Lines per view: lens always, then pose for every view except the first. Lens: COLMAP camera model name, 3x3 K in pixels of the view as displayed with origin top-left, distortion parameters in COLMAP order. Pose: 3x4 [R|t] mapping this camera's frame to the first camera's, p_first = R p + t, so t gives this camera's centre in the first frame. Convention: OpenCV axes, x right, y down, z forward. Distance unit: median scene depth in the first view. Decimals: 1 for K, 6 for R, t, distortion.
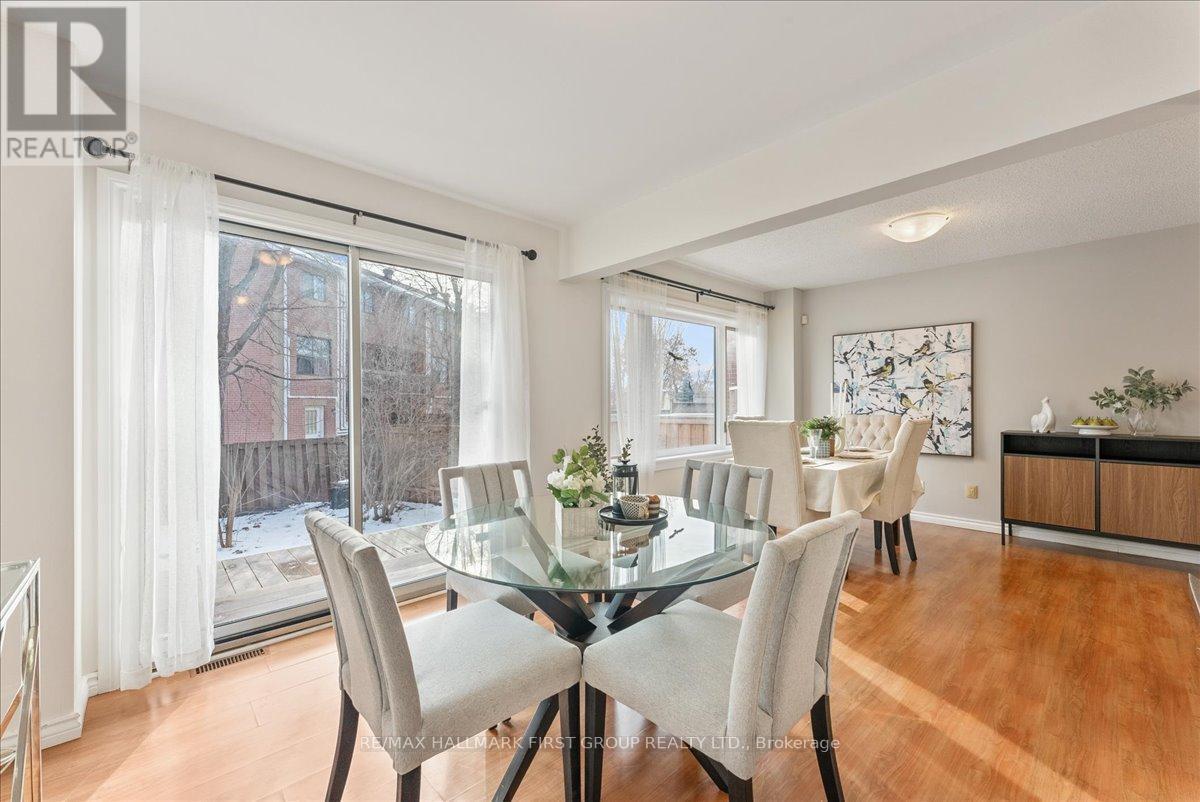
lens RADIAL K [[482.0, 0, 603.0], [0, 482.0, 399.2], [0, 0, 1]] dist [-0.000359, -0.000362]
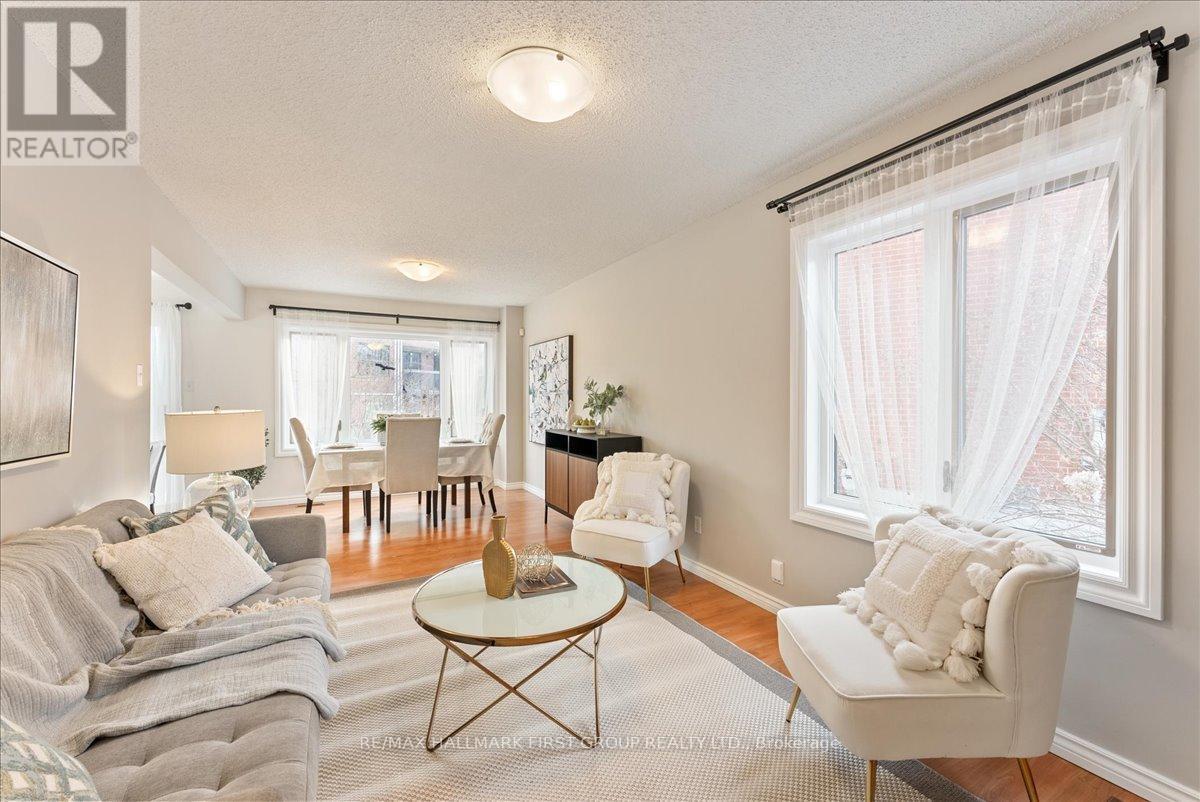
lens RADIAL K [[482.0, 0, 603.0], [0, 482.0, 399.2], [0, 0, 1]] dist [-0.000359, -0.000362]
pose [[0.968272, 0.003432, -0.249873, 1.094350], [-0.001237, 0.999959, 0.008941, -0.015332], [0.249894, -0.008349, 0.968237, -0.105310]]
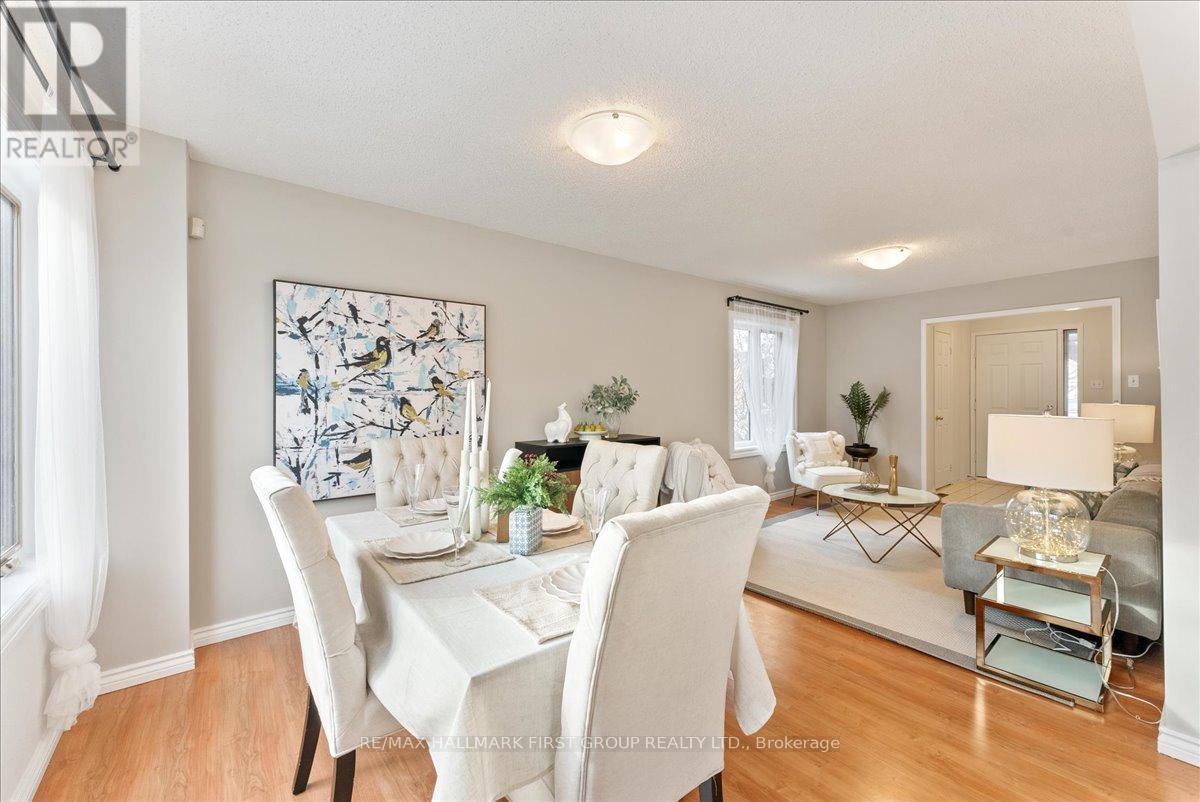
lens RADIAL K [[482.0, 0, 603.0], [0, 482.0, 399.2], [0, 0, 1]] dist [-0.000359, -0.000362]
pose [[0.075681, -0.006410, 0.997111, 0.012846], [0.000525, 0.999979, 0.006389, -0.014504], [-0.997132, 0.000040, 0.075683, 0.726197]]
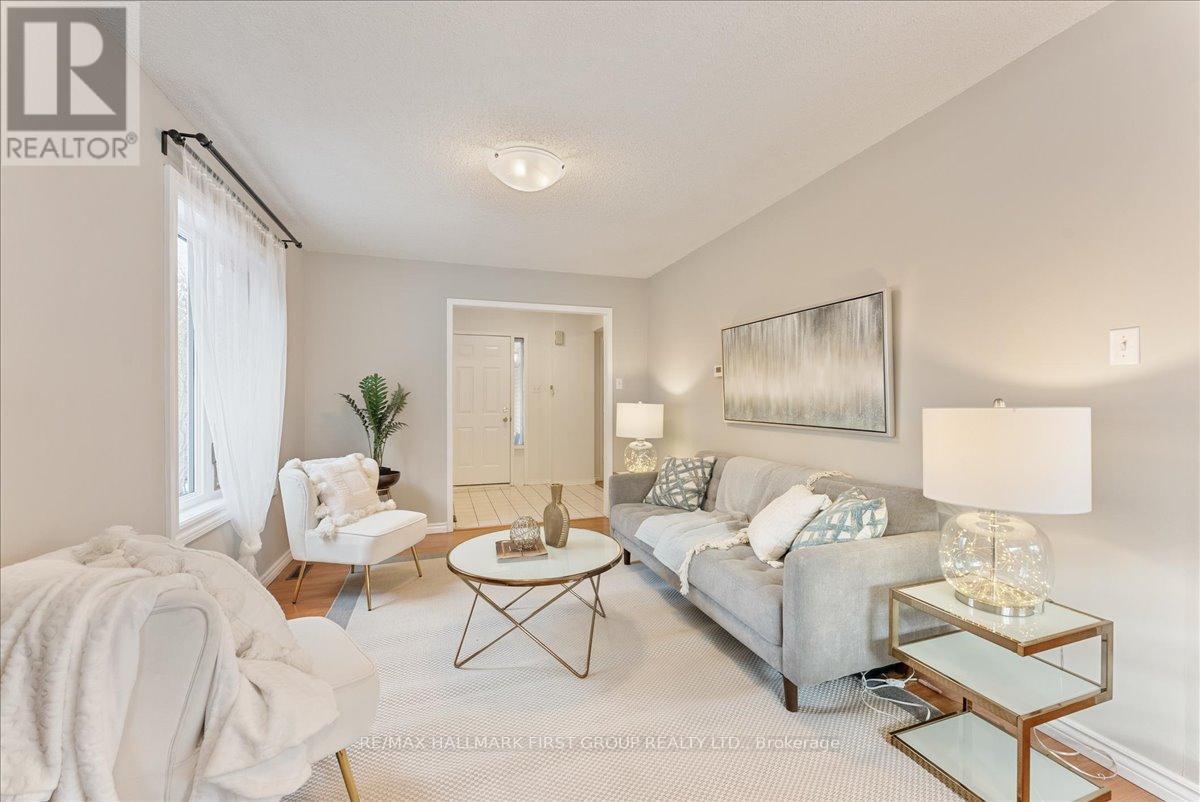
lens RADIAL K [[482.0, 0, 603.0], [0, 482.0, 399.2], [0, 0, 1]] dist [-0.000359, -0.000362]
pose [[-0.908764, 0.007756, 0.417238, 0.630822], [0.003773, 0.999939, -0.010369, 0.001755], [-0.417293, -0.007849, -0.908738, 0.745963]]
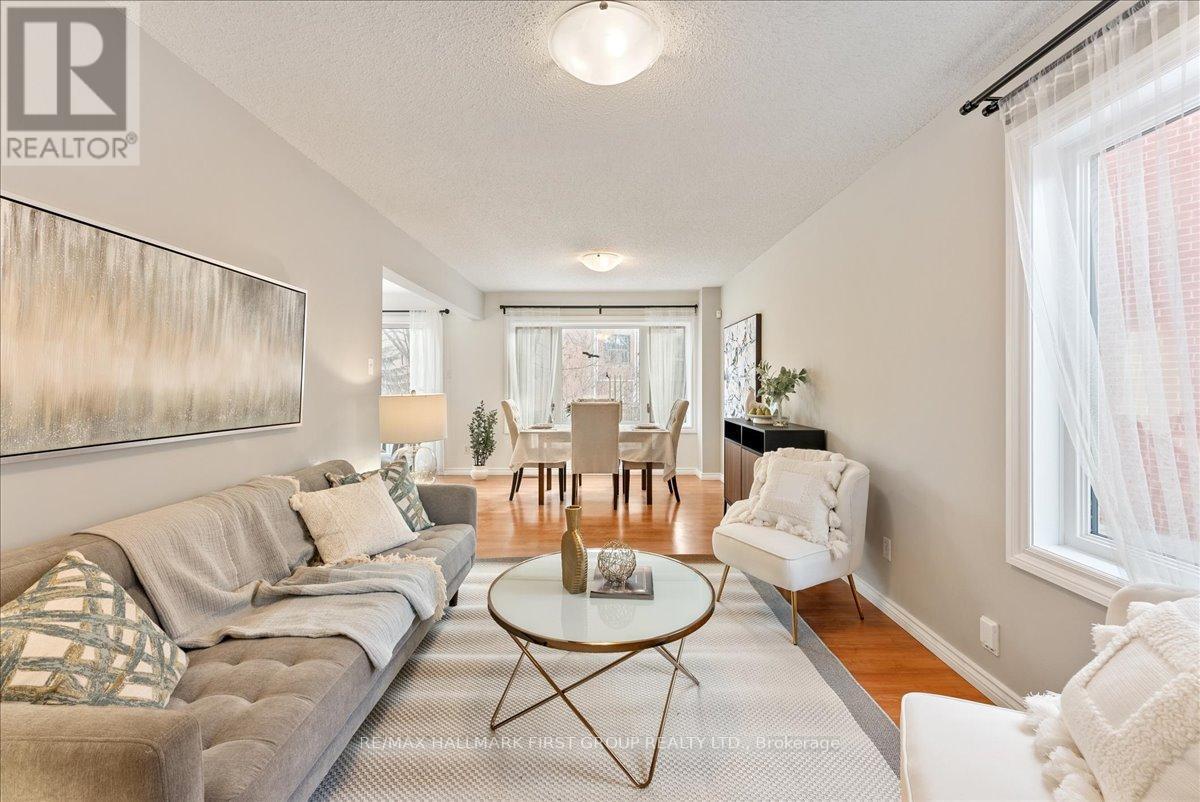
lens RADIAL K [[489.2, 0, 603.7], [0, 489.2, 381.5], [0, 0, 1]] dist [-0.000530, -0.000436]
pose [[0.732745, -0.000351, -0.680503, 1.198984], [0.001465, 0.999998, 0.001063, -0.014239], [0.680502, -0.001776, 0.732744, -0.004074]]
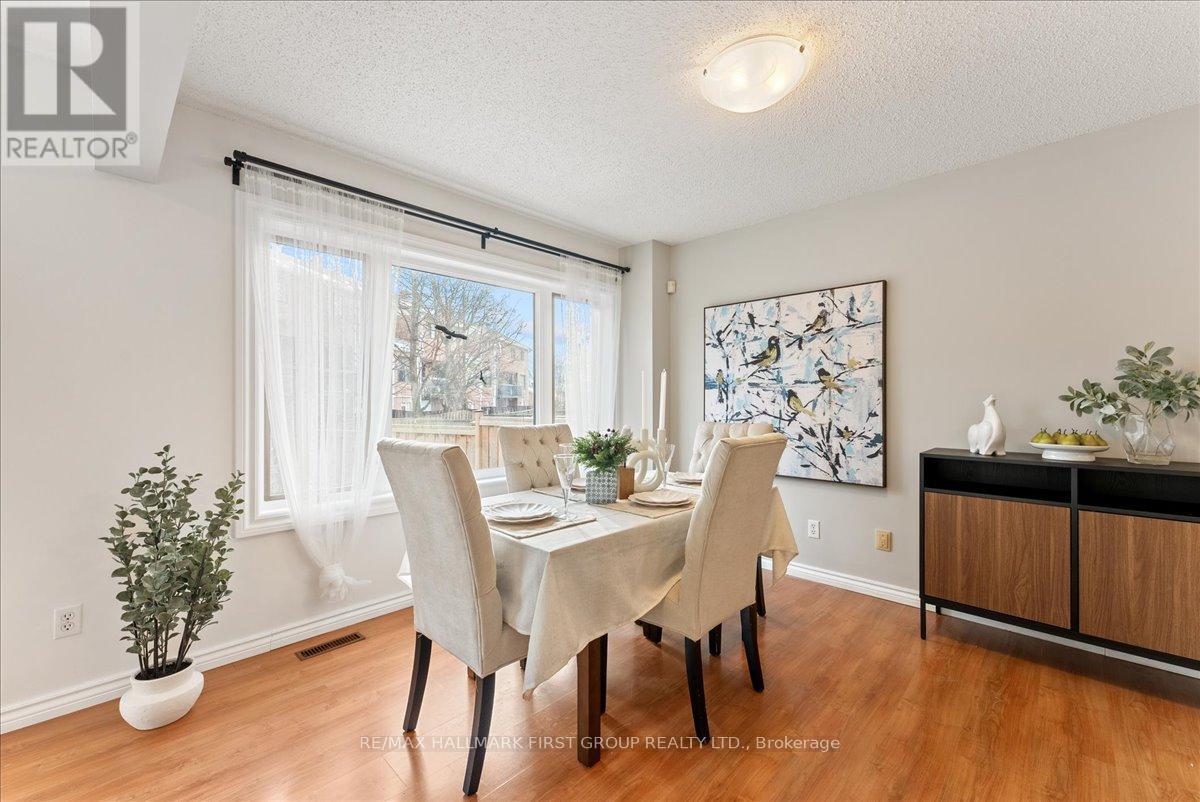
lens RADIAL K [[482.0, 0, 603.0], [0, 482.0, 399.2], [0, 0, 1]] dist [-0.000359, -0.000362]
pose [[0.998756, 0.002344, 0.049802, 0.342529], [-0.002445, 0.999995, 0.001970, -0.000110], [-0.049797, -0.002089, 0.998757, 0.356562]]
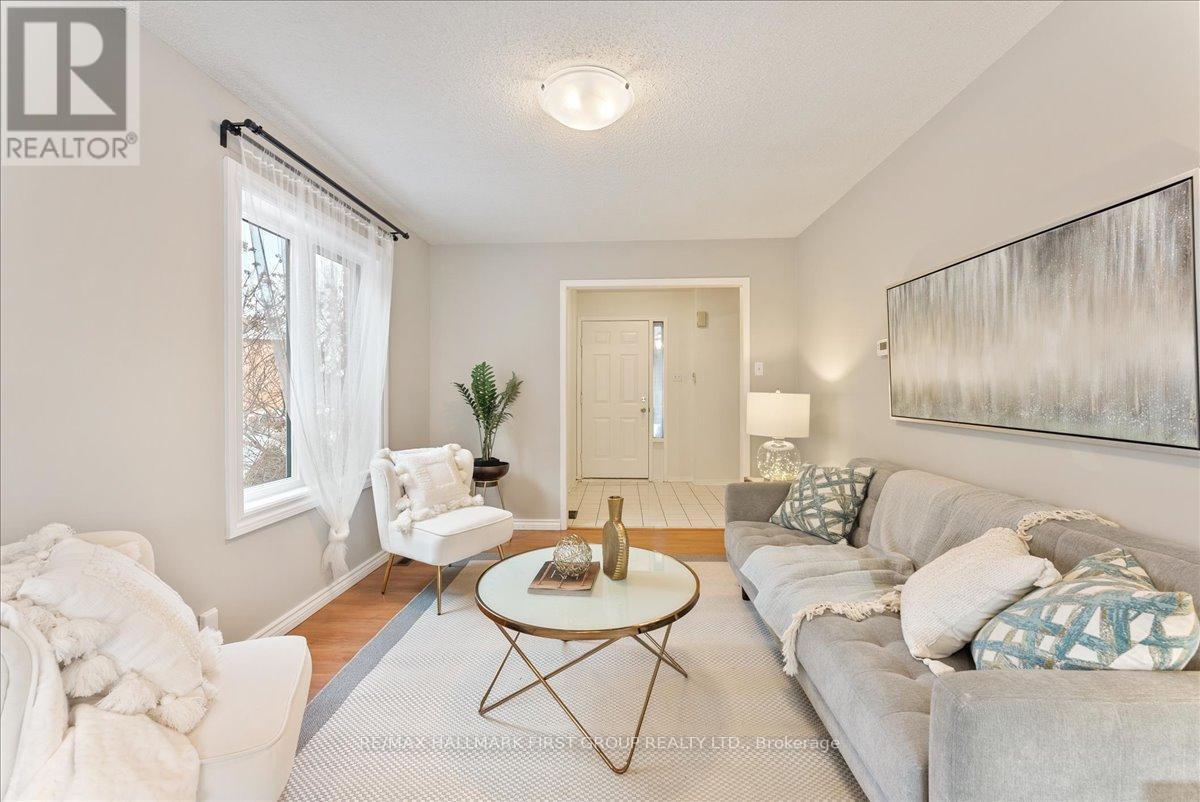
lens RADIAL K [[486.0, 0, 602.3], [0, 486.0, 391.3], [0, 0, 1]] dist [0.000045, 0.000059]
pose [[-0.699086, 0.005528, 0.715016, 0.610392], [0.001570, 0.999980, -0.006197, 0.002173], [-0.715036, -0.003210, -0.699080, 0.580243]]
